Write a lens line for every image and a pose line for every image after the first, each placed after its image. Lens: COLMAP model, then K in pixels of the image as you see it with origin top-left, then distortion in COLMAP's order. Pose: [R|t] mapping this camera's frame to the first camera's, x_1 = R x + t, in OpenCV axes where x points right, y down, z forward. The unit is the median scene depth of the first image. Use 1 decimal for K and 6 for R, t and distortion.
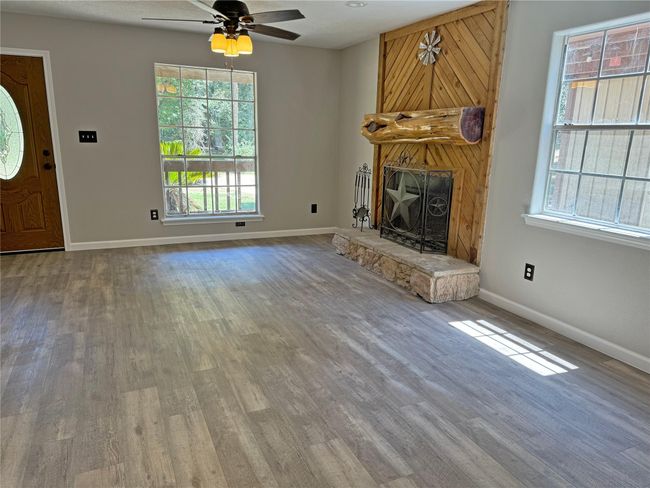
lens RADIAL K [[457.2, 0, 320.5], [0, 457.2, 243.8], [0, 0, 1]] dist [0.056902, -0.062004]
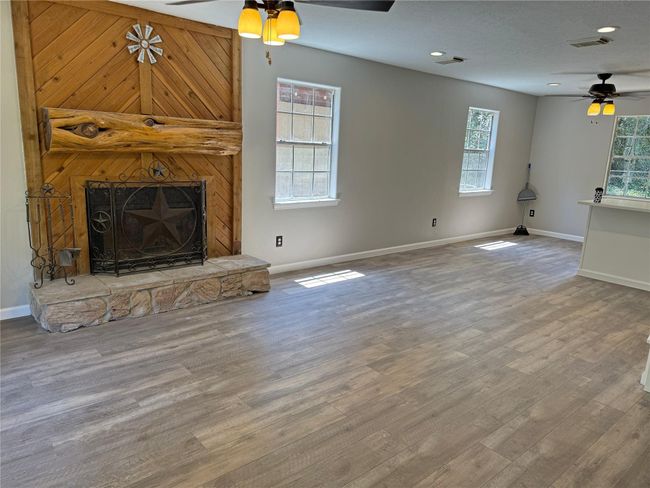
lens RADIAL K [[457.2, 0, 320.5], [0, 457.2, 248.2], [0, 0, 1]] dist [0.056902, -0.062004]
pose [[-0.265056, -0.243043, 0.933100, -1.067213], [0.169635, 0.940865, 0.293252, -0.363947], [-0.949194, 0.236014, -0.208153, 1.340907]]
